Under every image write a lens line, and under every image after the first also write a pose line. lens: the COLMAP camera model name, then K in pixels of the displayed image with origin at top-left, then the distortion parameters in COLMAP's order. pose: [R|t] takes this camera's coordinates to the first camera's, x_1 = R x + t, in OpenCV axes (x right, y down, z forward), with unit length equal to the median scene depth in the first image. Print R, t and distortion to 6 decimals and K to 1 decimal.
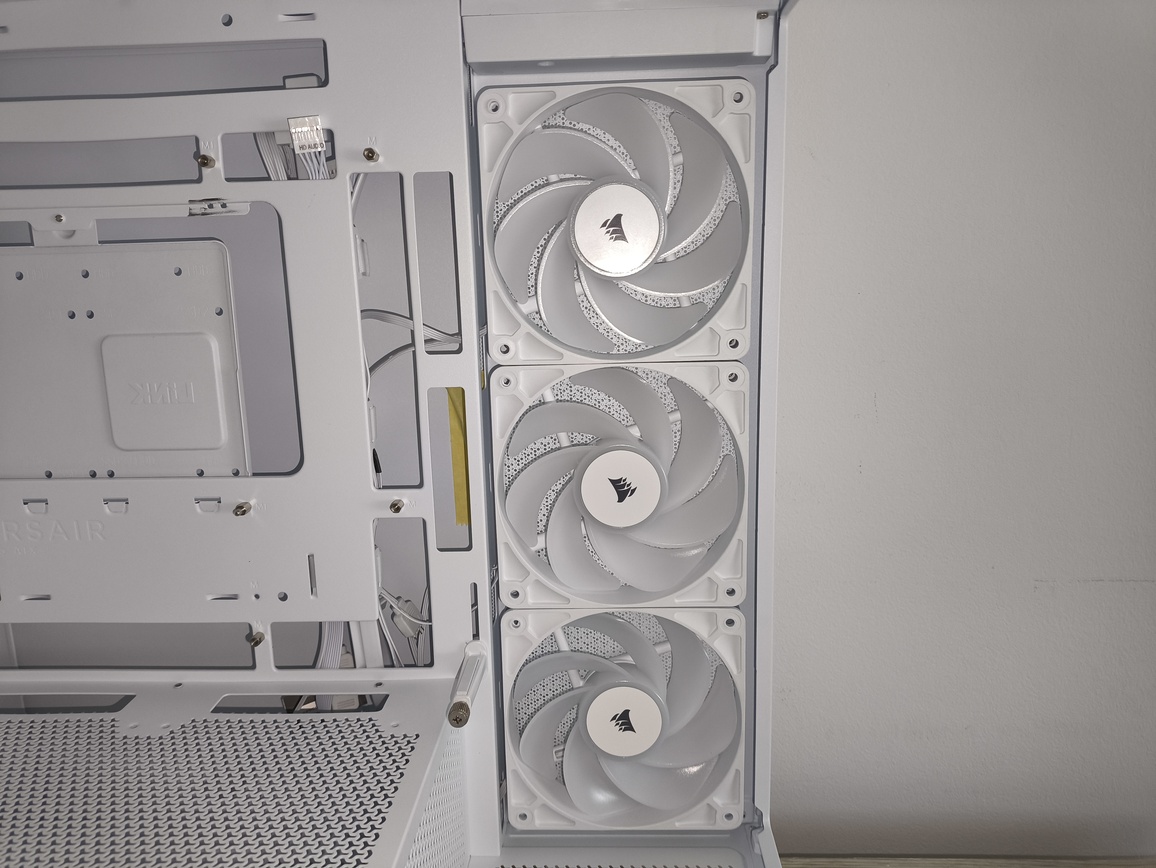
lens RADIAL K [[858.3, 0, 585.9], [0, 858.3, 431.6], [0, 0, 1]] dist [0.049325, -0.078529]
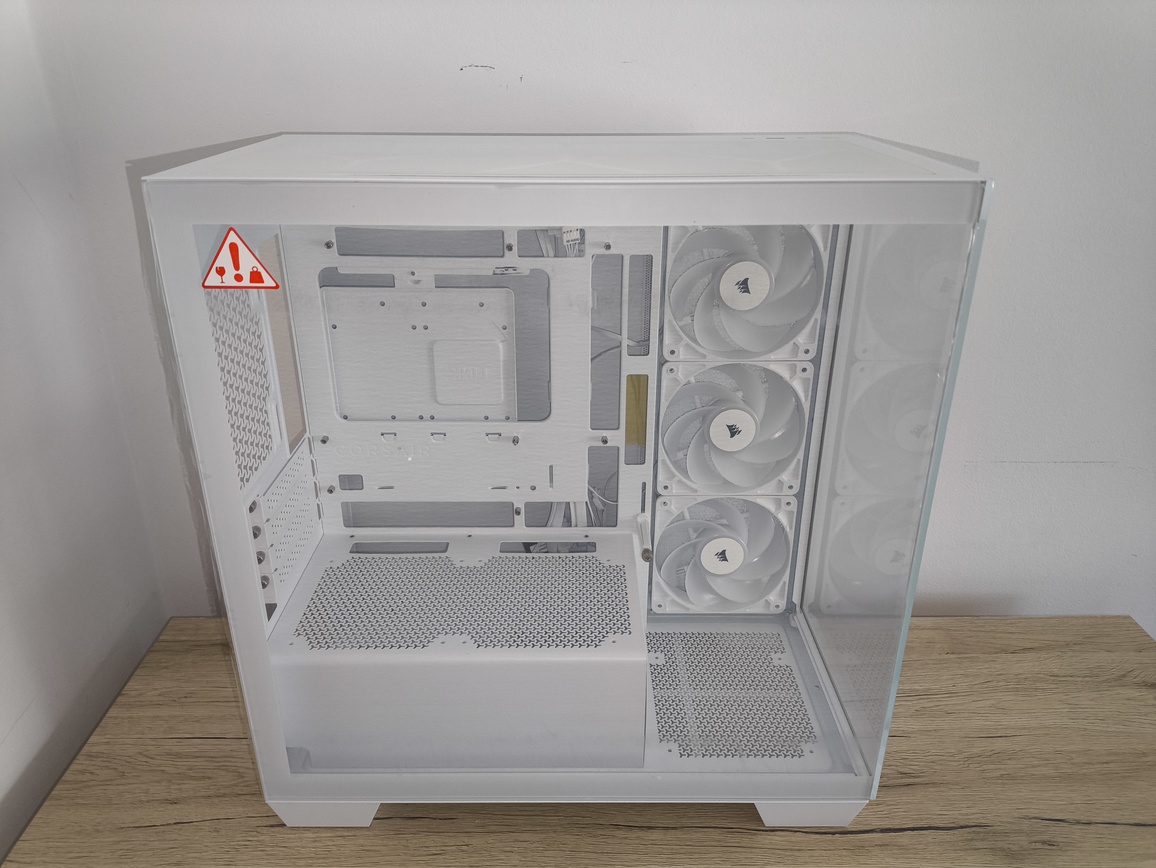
lens RADIAL K [[844.0, 0, 569.6], [0, 844.0, 416.0], [0, 0, 1]] dist [0.005921, 0.085634]
pose [[0.999312, 0.008004, 0.036219, -0.342001], [-0.015318, 0.978345, 0.206415, -0.300731], [-0.033782, -0.206828, 0.977794, -0.625777]]
